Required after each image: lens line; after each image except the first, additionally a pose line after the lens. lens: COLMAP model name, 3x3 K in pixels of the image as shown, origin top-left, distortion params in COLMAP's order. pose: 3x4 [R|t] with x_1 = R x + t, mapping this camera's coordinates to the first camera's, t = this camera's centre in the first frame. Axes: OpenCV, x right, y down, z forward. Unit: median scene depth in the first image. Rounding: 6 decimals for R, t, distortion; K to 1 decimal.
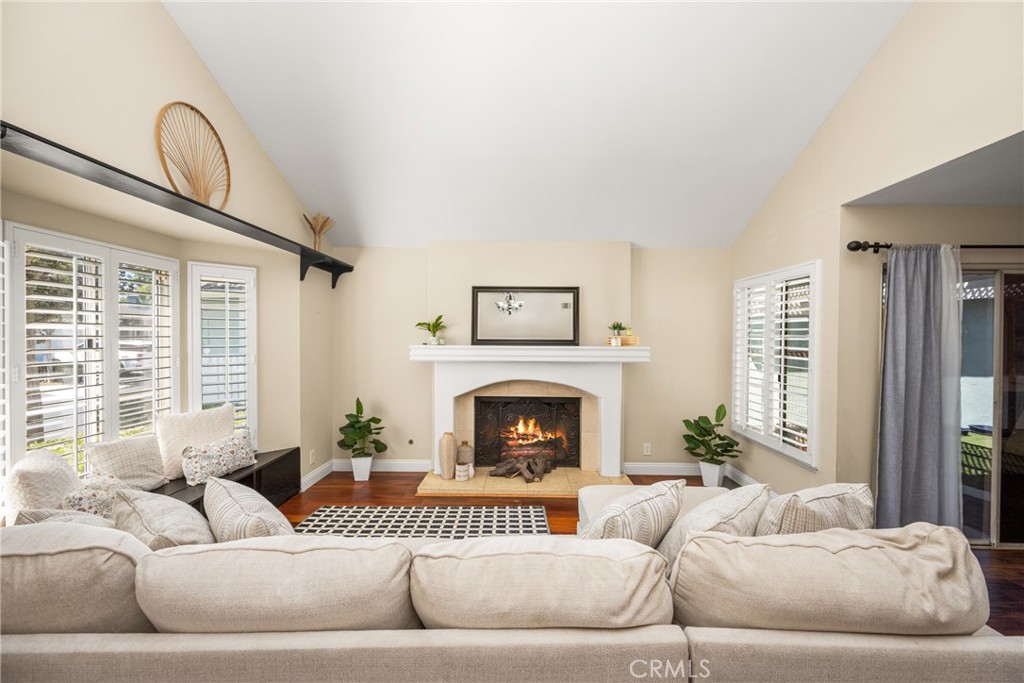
lens RADIAL K [[413.1, 0, 507.2], [0, 413.1, 342.6], [0, 0, 1]] dist [0.001810, -0.000130]
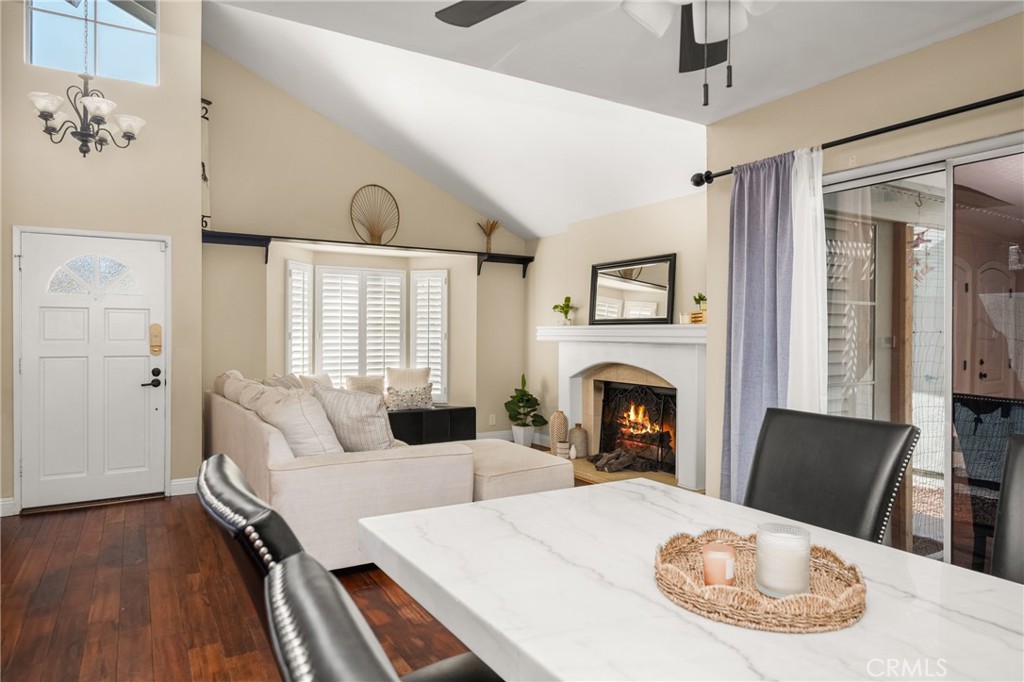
lens RADIAL K [[615.0, 0, 512.0], [0, 615.0, 341.0], [0, 0, 1]] dist [-0.000514, -0.001724]
pose [[0.502622, 0.008059, -0.864468, 1.124083], [-0.012789, 0.999916, 0.001885, 0.044820], [0.864411, 0.010108, 0.502684, 0.087645]]
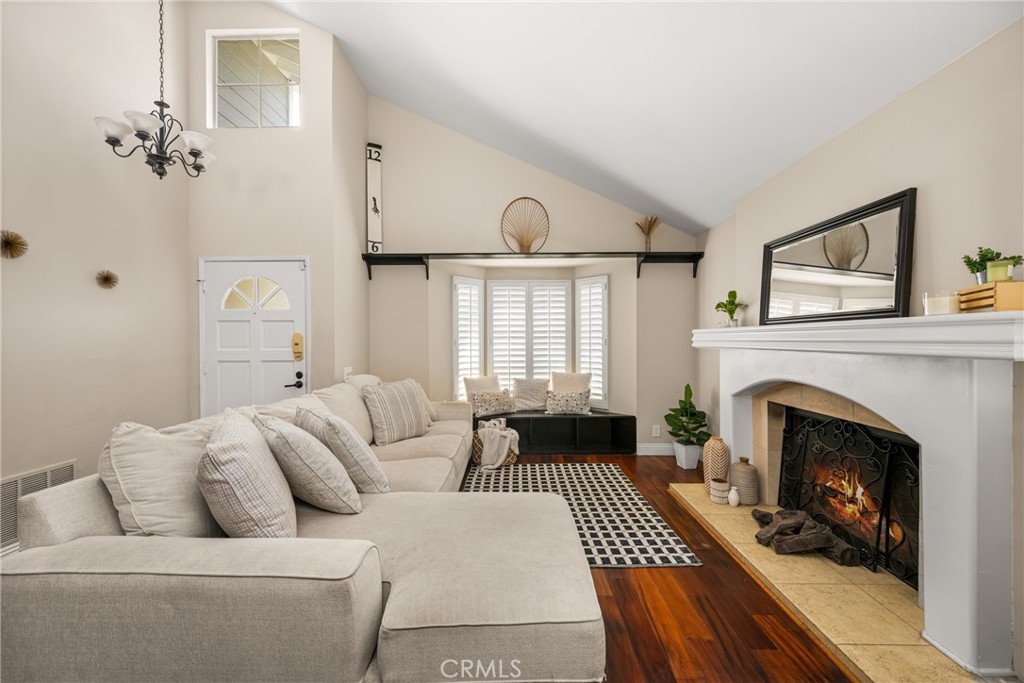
lens RADIAL K [[413.1, 0, 507.2], [0, 413.1, 342.6], [0, 0, 1]] dist [0.001810, -0.000130]
pose [[-0.013575, 0.003237, -0.999903, 0.640616], [-0.008917, 0.999955, 0.003358, 0.036145], [0.999868, 0.008961, -0.013546, 0.591901]]
